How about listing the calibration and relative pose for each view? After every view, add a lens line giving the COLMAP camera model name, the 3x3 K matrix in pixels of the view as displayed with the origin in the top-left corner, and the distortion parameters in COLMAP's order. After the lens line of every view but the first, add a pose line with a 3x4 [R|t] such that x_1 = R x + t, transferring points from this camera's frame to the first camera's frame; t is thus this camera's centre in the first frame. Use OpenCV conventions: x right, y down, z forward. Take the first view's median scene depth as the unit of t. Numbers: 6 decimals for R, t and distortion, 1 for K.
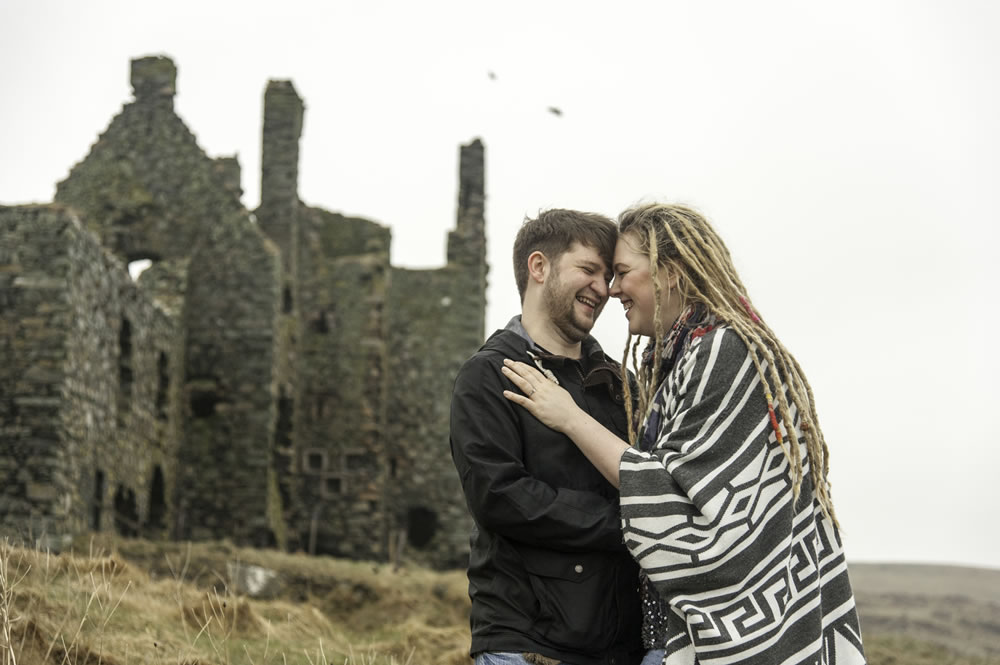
lens RADIAL K [[1910.6, 0, 499.0], [0, 1910.6, 332.5], [0, 0, 1]] dist [0.010623, 0.000000]
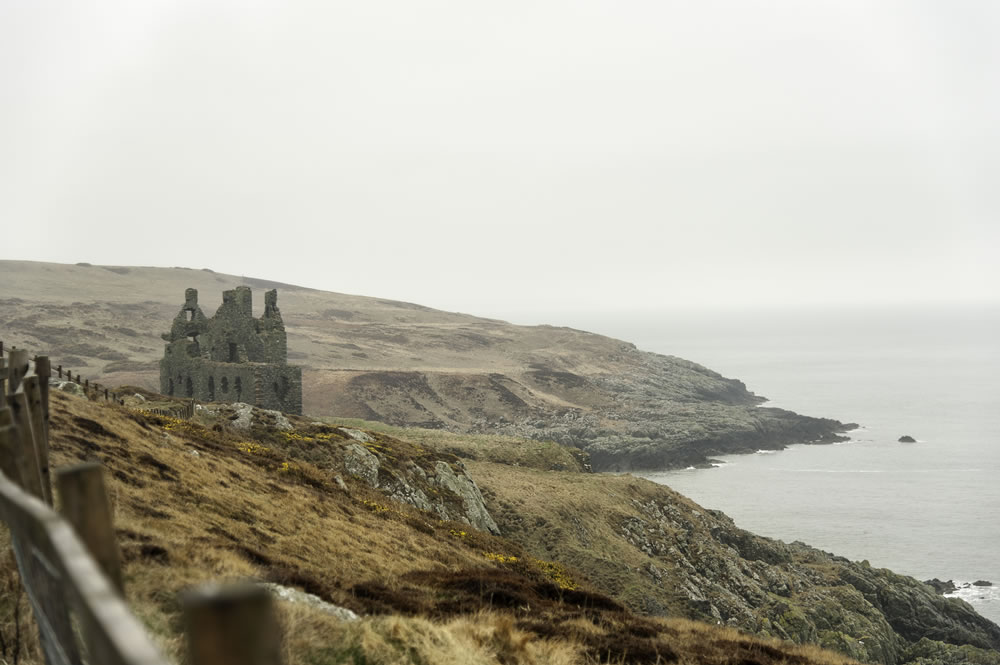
lens RADIAL K [[1750.8, 0, 500.3], [0, 1750.8, 334.1], [0, 0, 1]] dist [0.085125, 0.000000]
pose [[0.852575, -0.032461, 0.521596, -1.588089], [-0.064400, 0.983936, 0.166499, -0.691944], [-0.518622, -0.175544, 0.836789, -2.279739]]
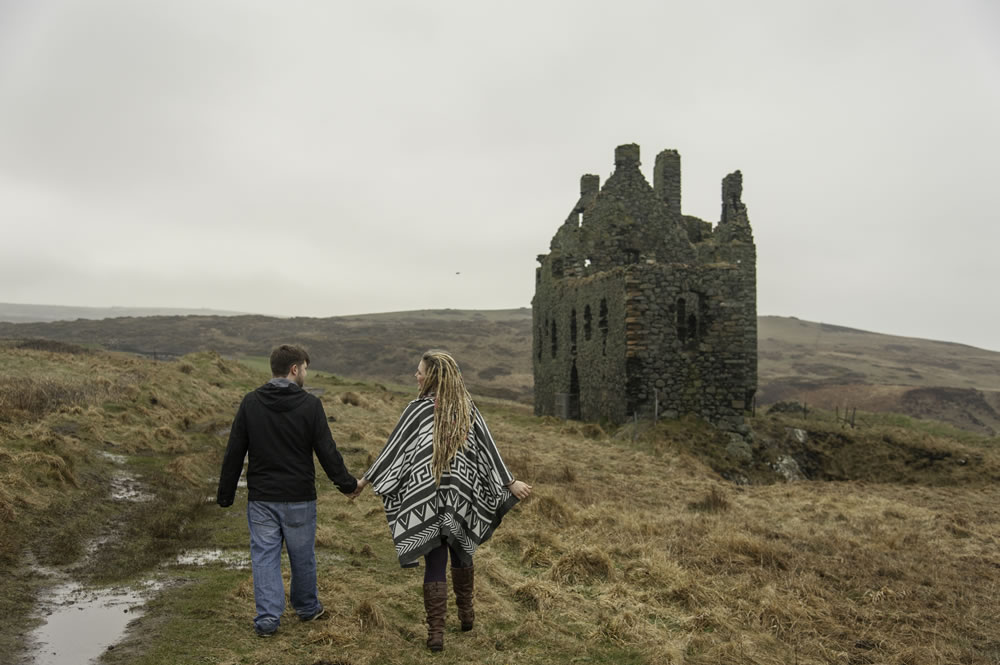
lens RADIAL K [[1148.3, 0, 493.5], [0, 1148.3, 339.4], [0, 0, 1]] dist [-0.002525, 0.000000]
pose [[0.993219, -0.016220, 0.115121, -0.462206], [-0.001170, 0.988775, 0.149411, -0.125958], [-0.116252, -0.148532, 0.982051, -0.150888]]
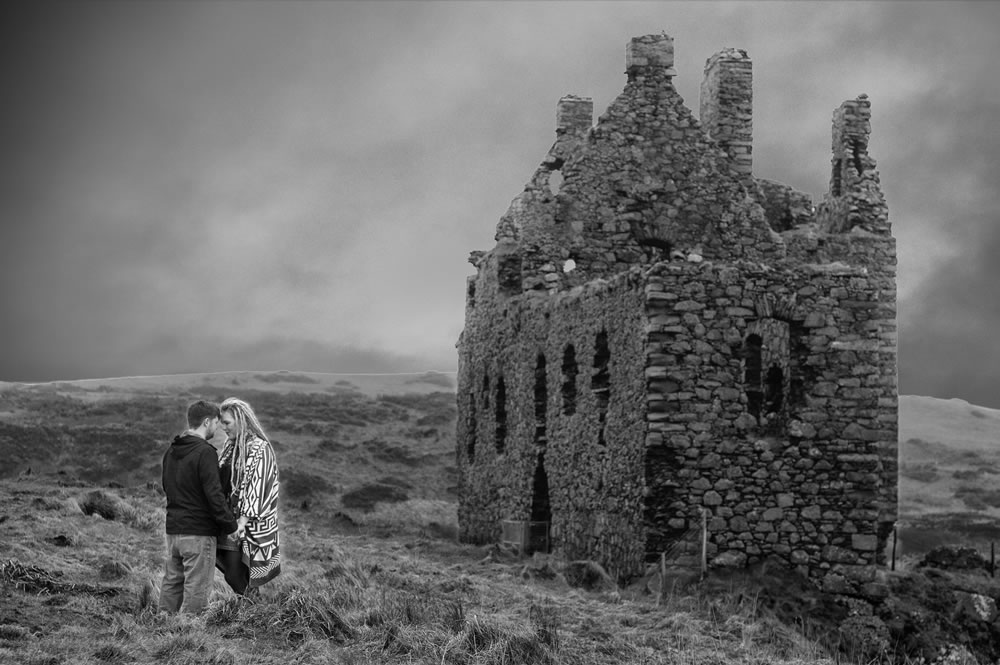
lens RADIAL K [[2265.5, 0, 493.2], [0, 2265.5, 342.7], [0, 0, 1]] dist [-0.023733, 0.000000]
pose [[0.985800, 0.006848, 0.167785, -0.465832], [-0.025306, 0.993816, 0.108121, -0.113764], [-0.166006, -0.110832, 0.979877, -0.145389]]
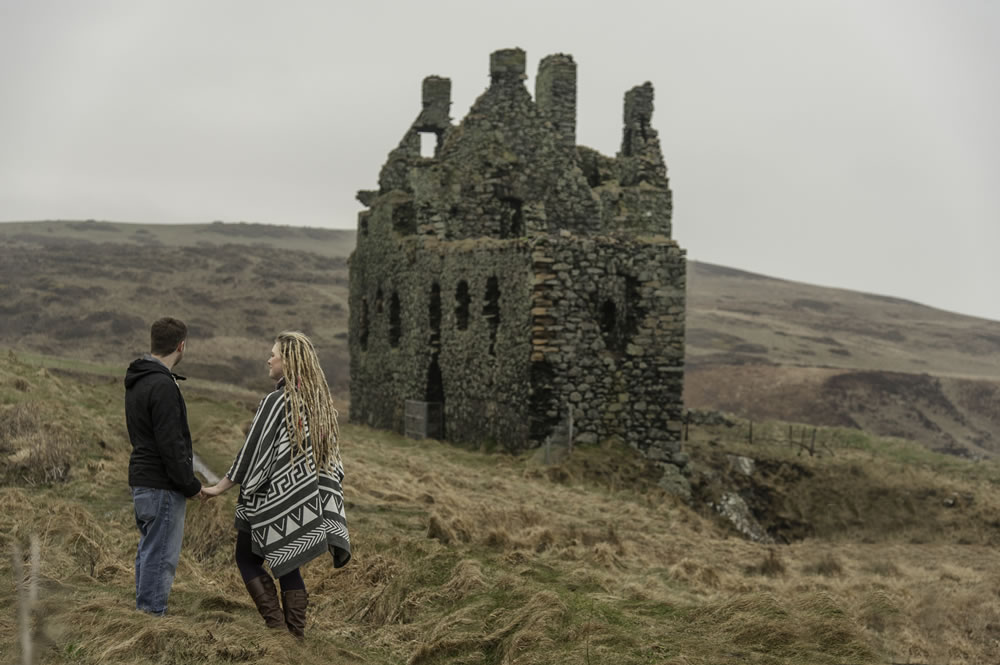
lens RADIAL K [[1910.6, 0, 505.3], [0, 1910.6, 331.8], [0, 0, 1]] dist [0.010623, 0.000000]
pose [[0.955929, 0.000942, 0.293595, -0.597125], [-0.054478, 0.983198, 0.174222, -0.187909], [-0.288498, -0.182538, 0.939920, -0.321858]]
